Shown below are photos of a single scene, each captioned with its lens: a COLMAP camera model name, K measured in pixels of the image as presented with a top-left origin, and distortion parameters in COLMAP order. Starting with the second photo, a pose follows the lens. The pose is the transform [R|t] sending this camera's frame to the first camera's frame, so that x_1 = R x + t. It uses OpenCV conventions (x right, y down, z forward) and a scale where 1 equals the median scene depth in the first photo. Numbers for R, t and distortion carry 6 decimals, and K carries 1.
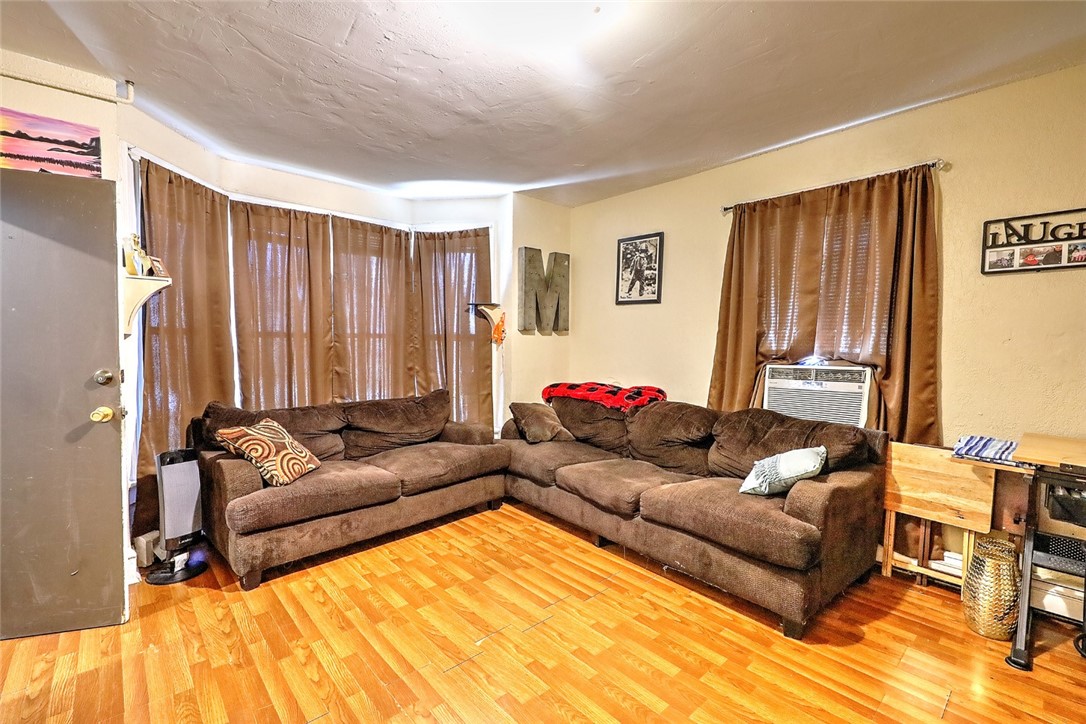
lens RADIAL K [[475.1, 0, 542.5], [0, 475.1, 363.0], [0, 0, 1]] dist [0.011333, -0.005520]
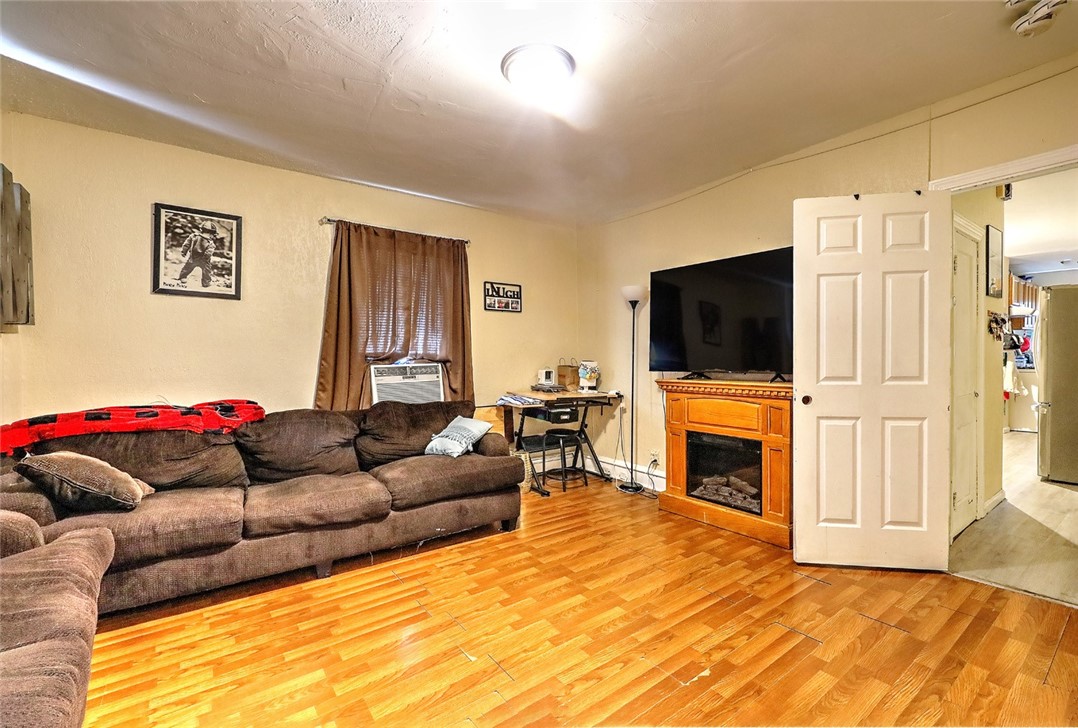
lens RADIAL K [[471.6, 0, 537.7], [0, 471.6, 364.1], [0, 0, 1]] dist [0.011333, -0.005520]
pose [[0.088187, -0.020428, 0.995894, -0.664844], [0.053654, 0.998436, 0.015729, 0.004466], [-0.994658, 0.052047, 0.089145, 0.492090]]
